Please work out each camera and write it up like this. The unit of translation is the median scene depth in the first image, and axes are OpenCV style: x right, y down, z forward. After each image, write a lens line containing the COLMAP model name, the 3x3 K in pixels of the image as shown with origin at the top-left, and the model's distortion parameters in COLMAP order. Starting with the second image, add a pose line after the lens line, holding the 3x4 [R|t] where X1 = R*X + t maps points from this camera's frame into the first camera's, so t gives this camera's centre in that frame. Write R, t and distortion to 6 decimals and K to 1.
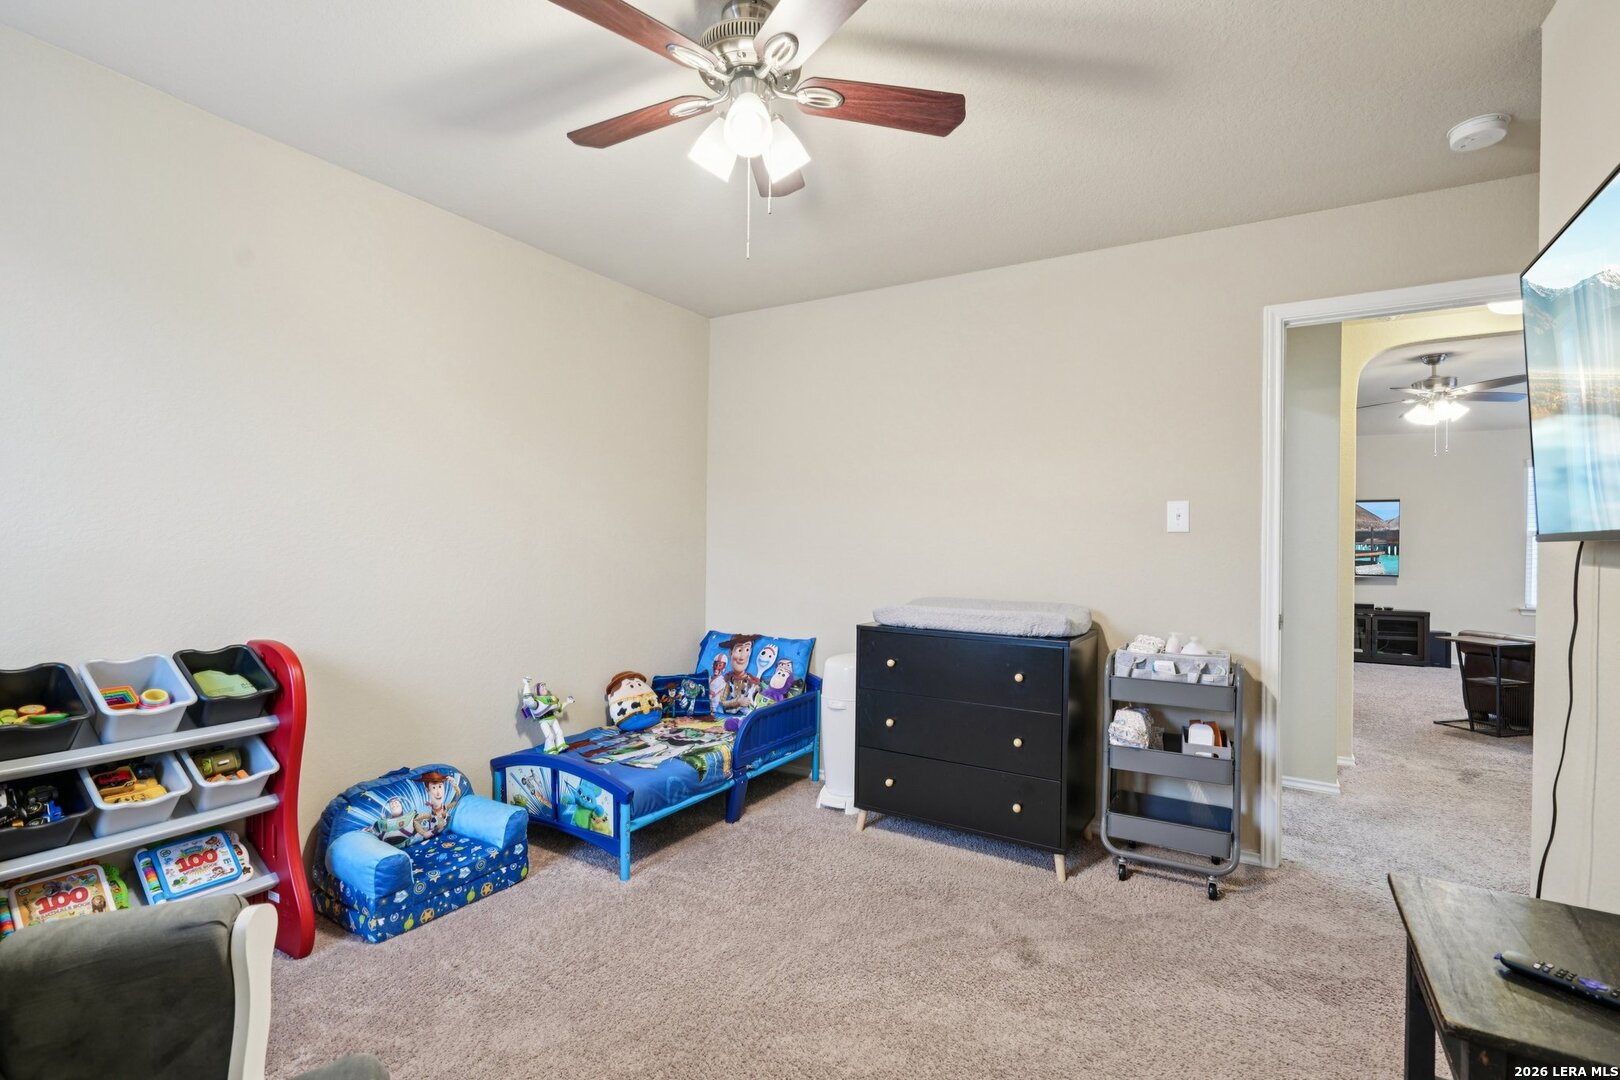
lens RADIAL K [[752.8, 0, 814.0], [0, 752.8, 530.9], [0, 0, 1]] dist [-0.000283, 0.000234]
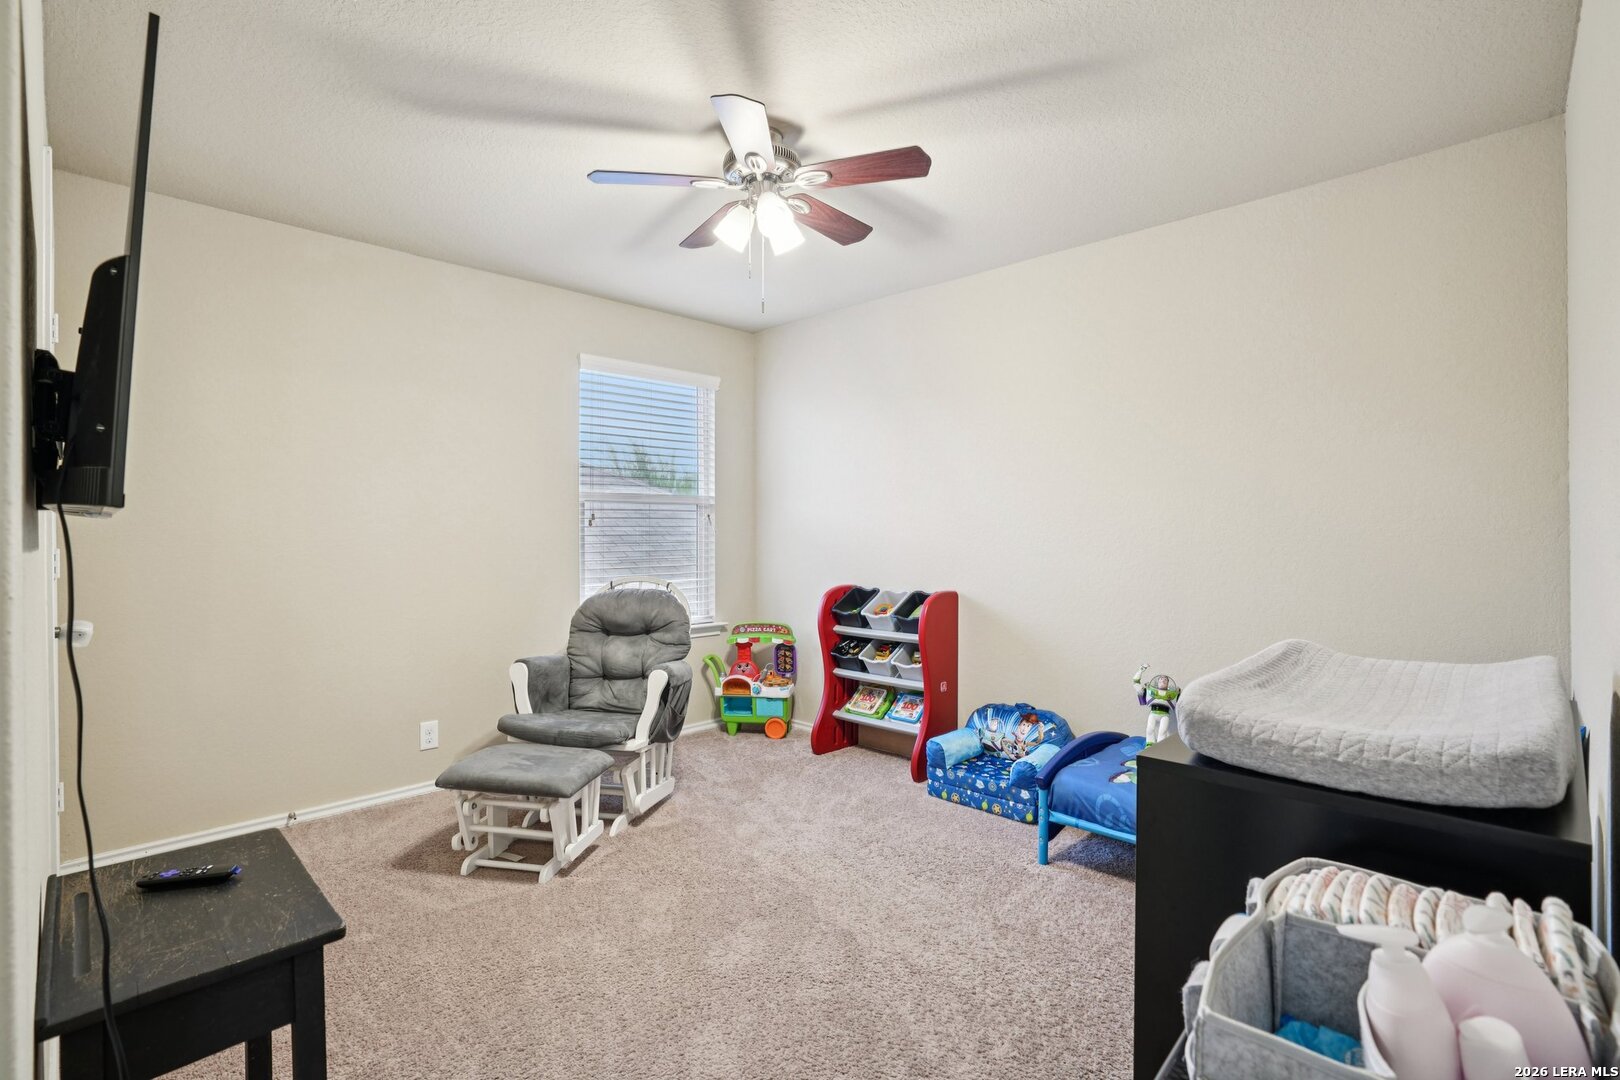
lens RADIAL K [[778.3, 0, 812.7], [0, 778.3, 528.3], [0, 0, 1]] dist [-0.017568, 0.000211]
pose [[-0.231597, -0.006920, -0.972787, 0.895637], [0.022141, 0.999678, -0.012382, 0.022257], [0.972560, -0.024407, -0.231369, 1.025461]]
